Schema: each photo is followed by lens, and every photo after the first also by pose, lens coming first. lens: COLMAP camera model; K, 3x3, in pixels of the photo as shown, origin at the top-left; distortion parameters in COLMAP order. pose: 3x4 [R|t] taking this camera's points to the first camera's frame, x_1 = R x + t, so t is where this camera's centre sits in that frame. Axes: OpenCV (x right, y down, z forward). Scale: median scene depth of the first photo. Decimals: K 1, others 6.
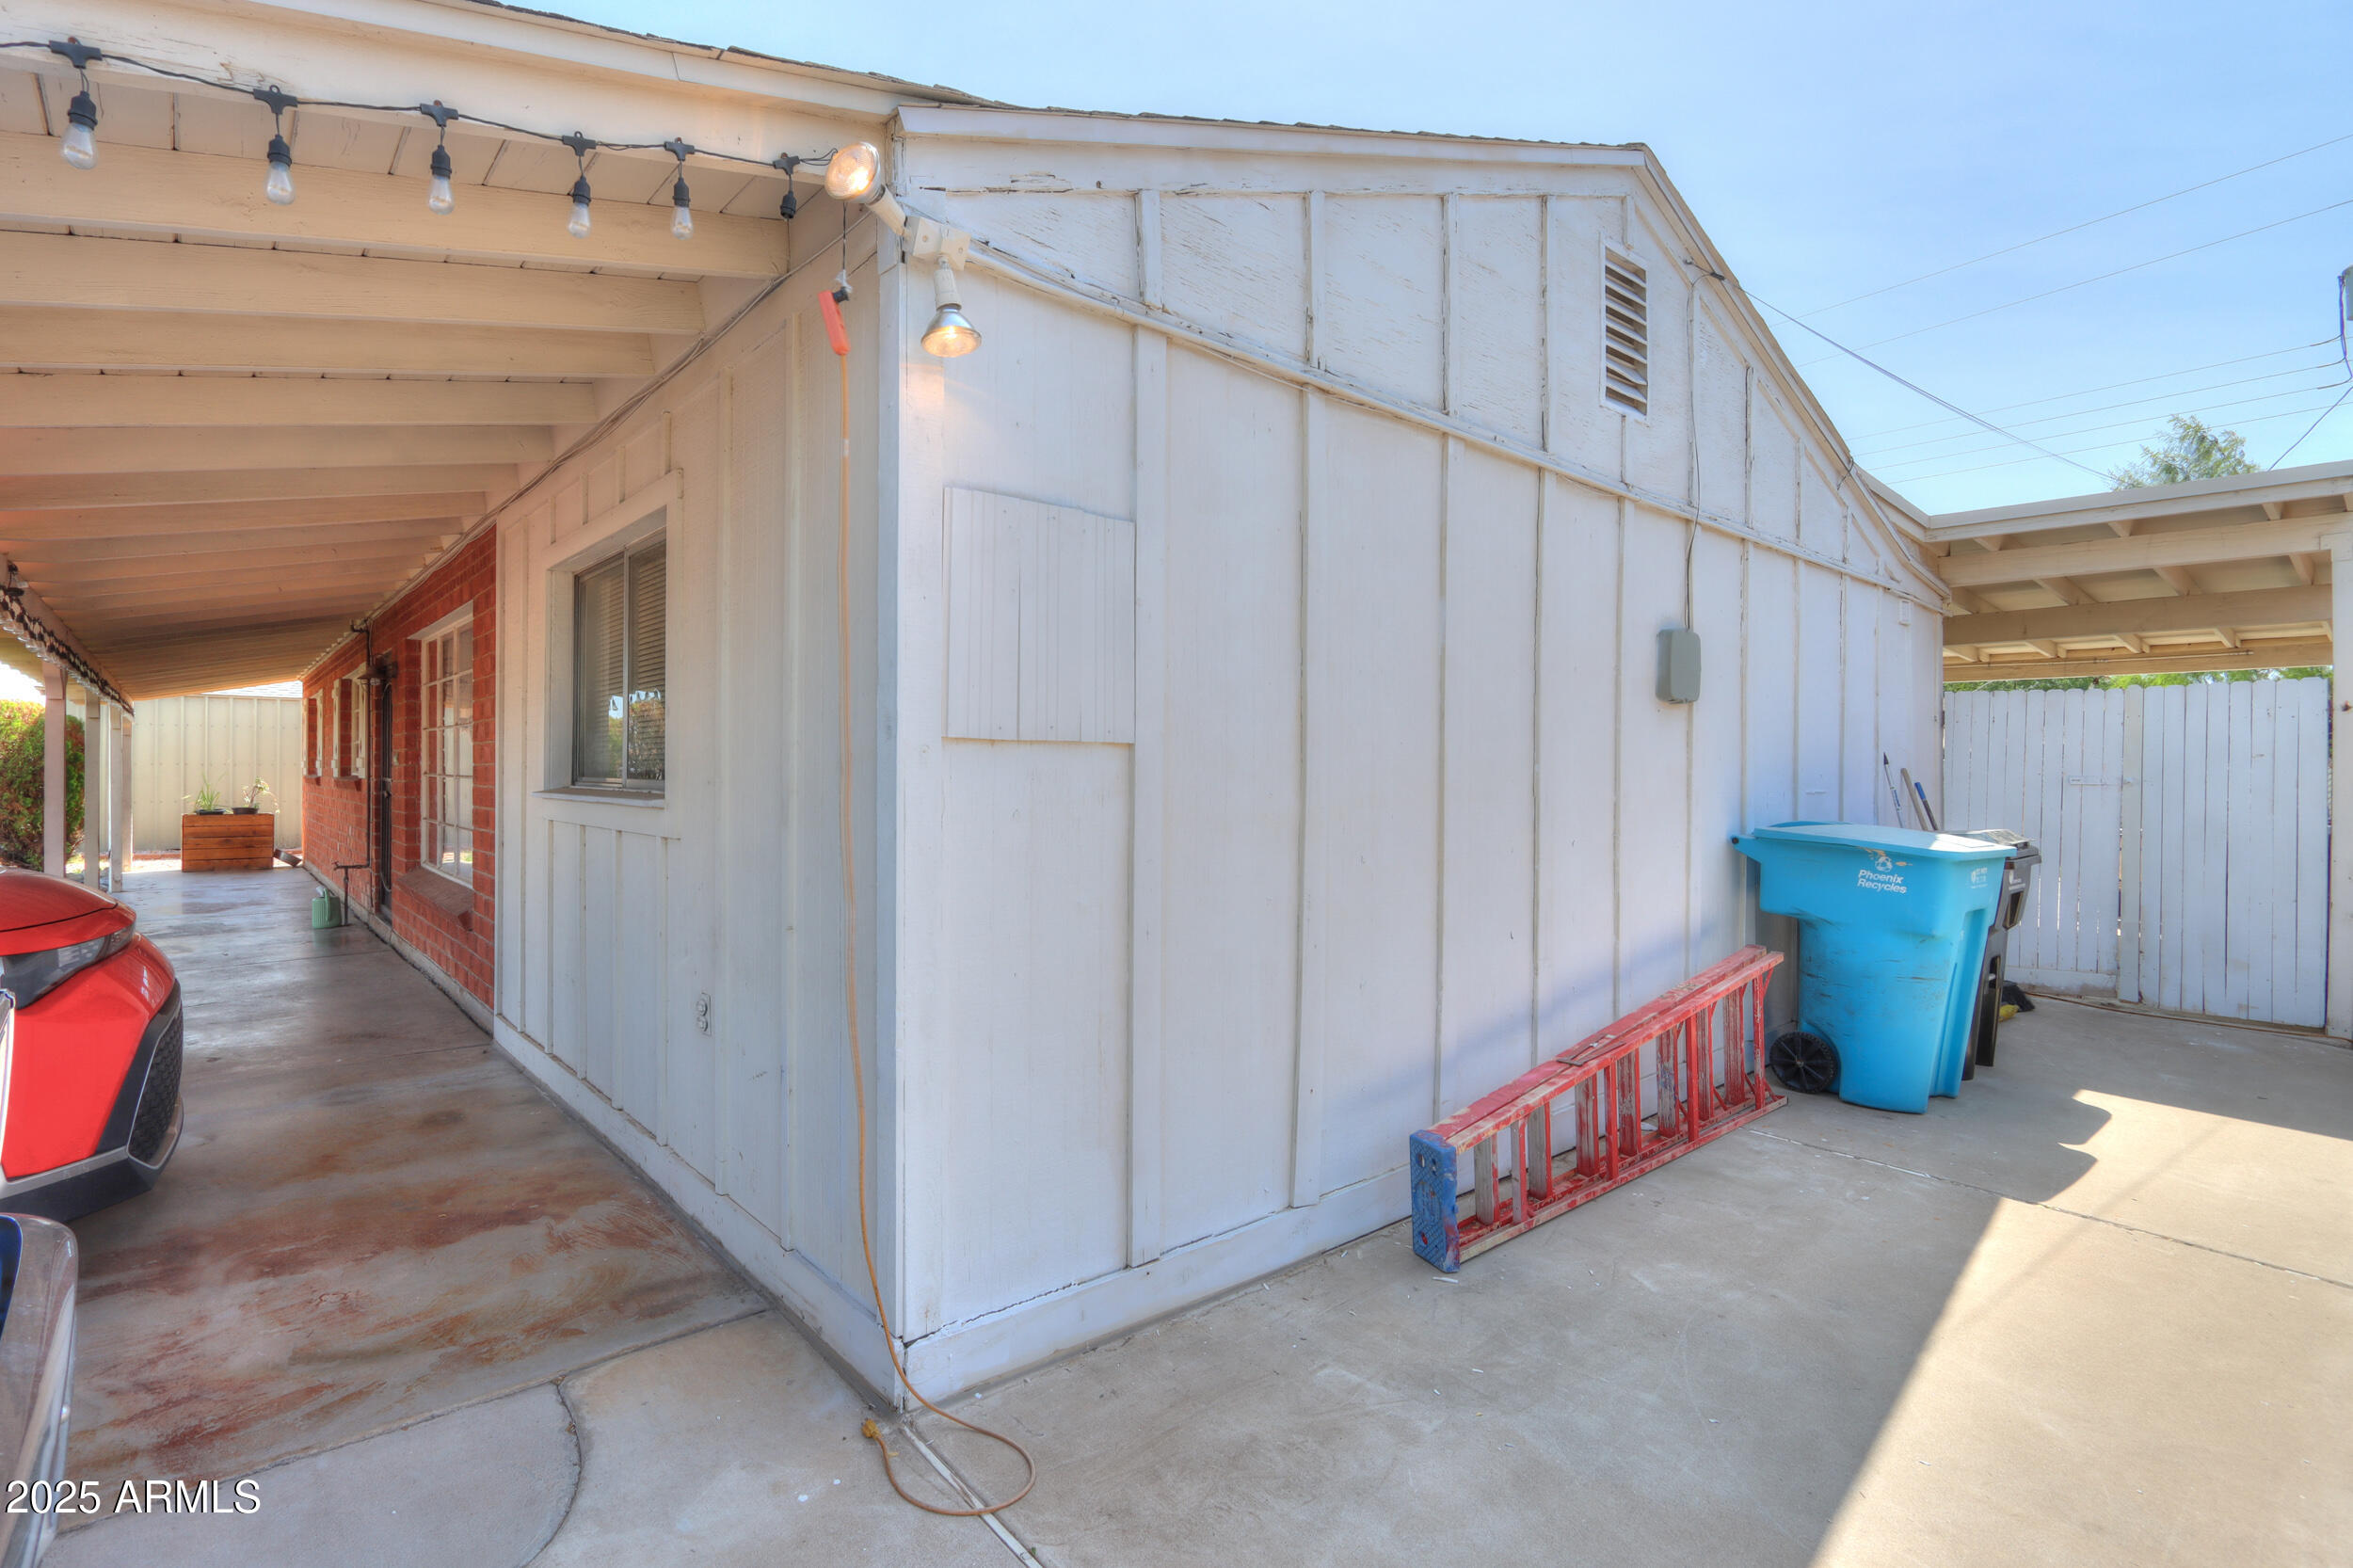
lens RADIAL K [[1139.7, 0, 1171.5], [0, 1139.7, 777.3], [0, 0, 1]] dist [-0.022700, -0.000761]
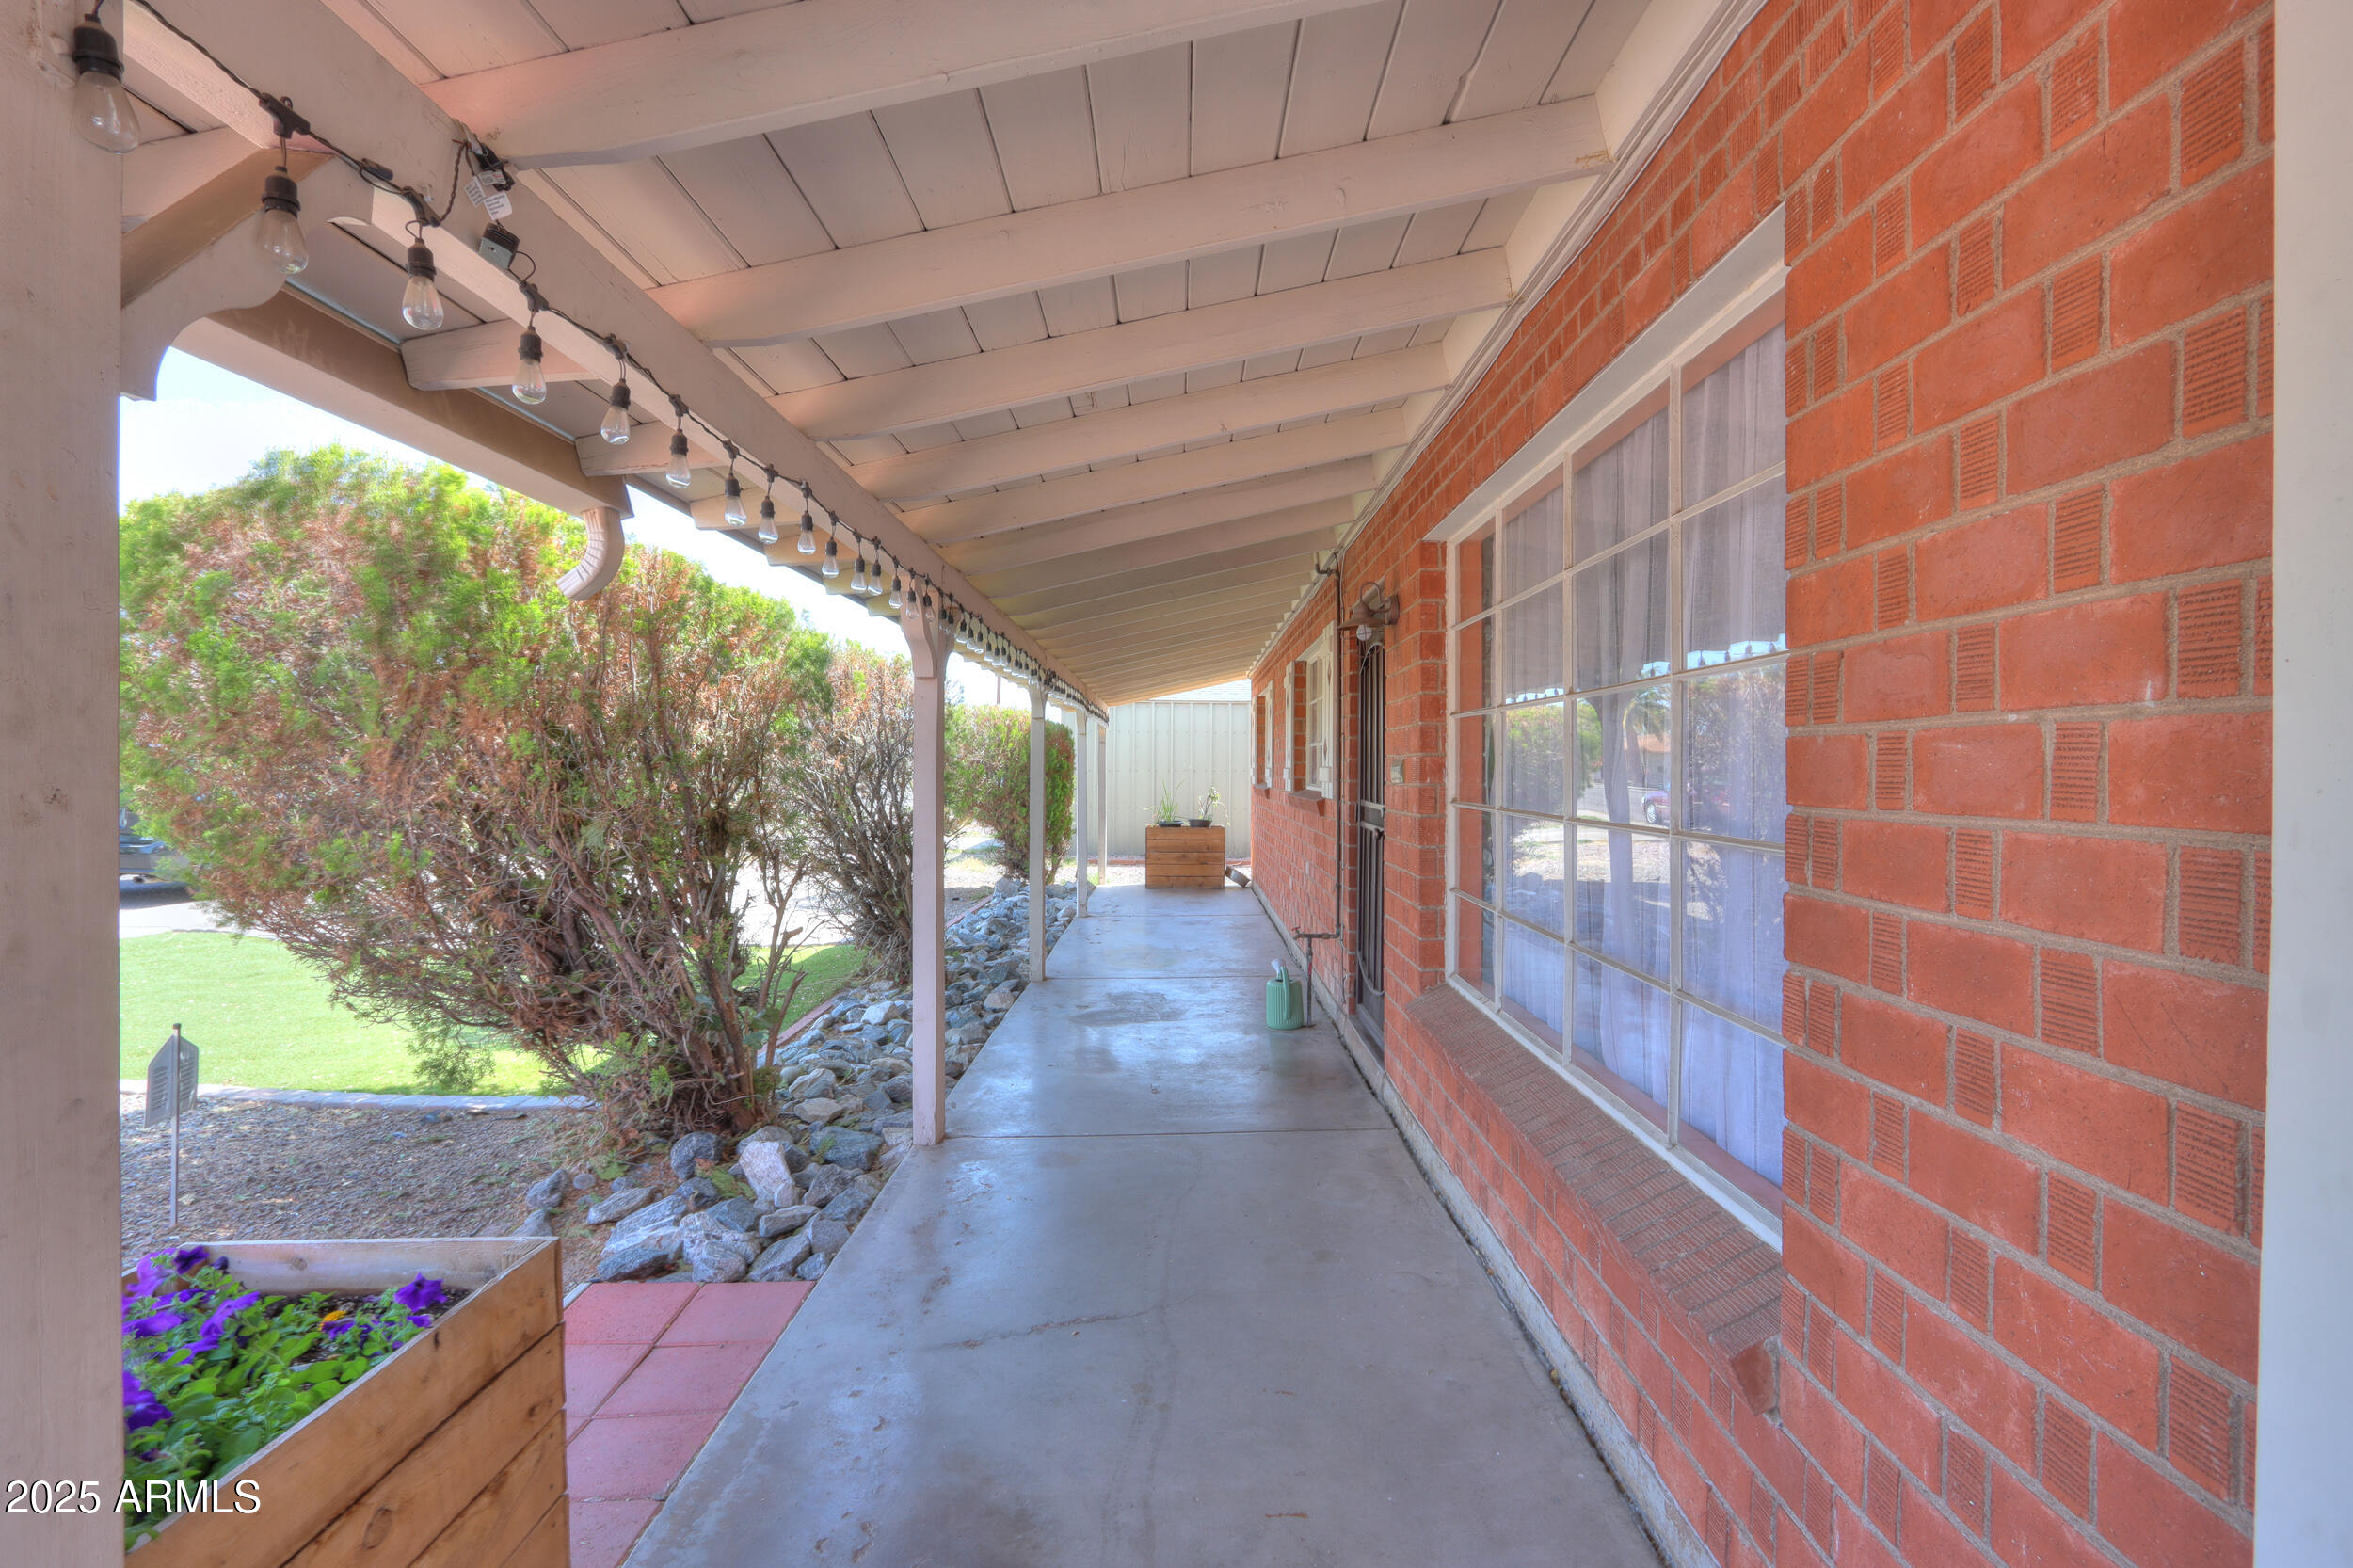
lens RADIAL K [[1139.7, 0, 1176.3], [0, 1139.7, 780.1], [0, 0, 1]] dist [-0.022700, -0.000761]
pose [[0.751226, 0.001701, -0.660043, -0.274065], [0.000250, 0.999996, 0.002862, -0.009470], [0.660045, -0.002315, 0.751223, 0.349002]]
